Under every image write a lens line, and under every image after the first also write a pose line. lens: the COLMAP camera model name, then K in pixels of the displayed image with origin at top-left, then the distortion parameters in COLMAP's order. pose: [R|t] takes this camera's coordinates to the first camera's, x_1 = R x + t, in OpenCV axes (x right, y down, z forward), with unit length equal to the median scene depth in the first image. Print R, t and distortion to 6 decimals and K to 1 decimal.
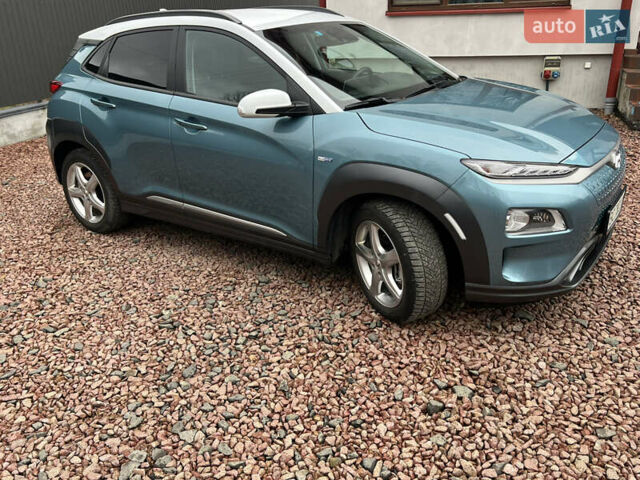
lens RADIAL K [[532.5, 0, 328.0], [0, 532.5, 239.0], [0, 0, 1]] dist [0.004509, -0.007141]
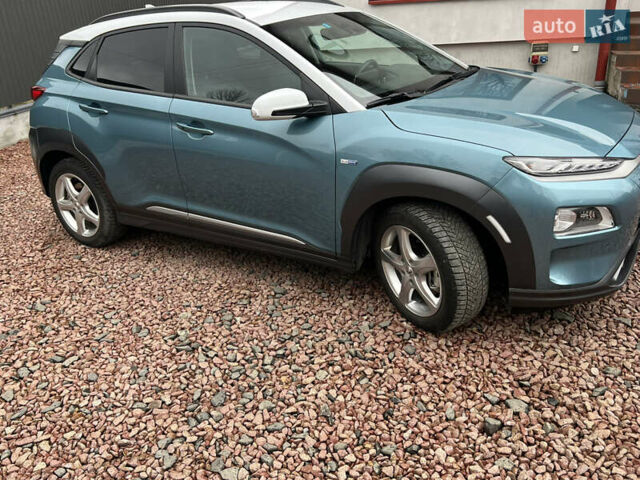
lens RADIAL K [[534.5, 0, 320.0], [0, 534.5, 240.0], [0, 0, 1]] dist [0.003968, -0.004005]
pose [[0.998285, -0.047727, 0.033891, -0.101729], [0.047208, 0.998758, 0.015945, -0.032941], [-0.034610, -0.014318, 0.999298, 0.071249]]
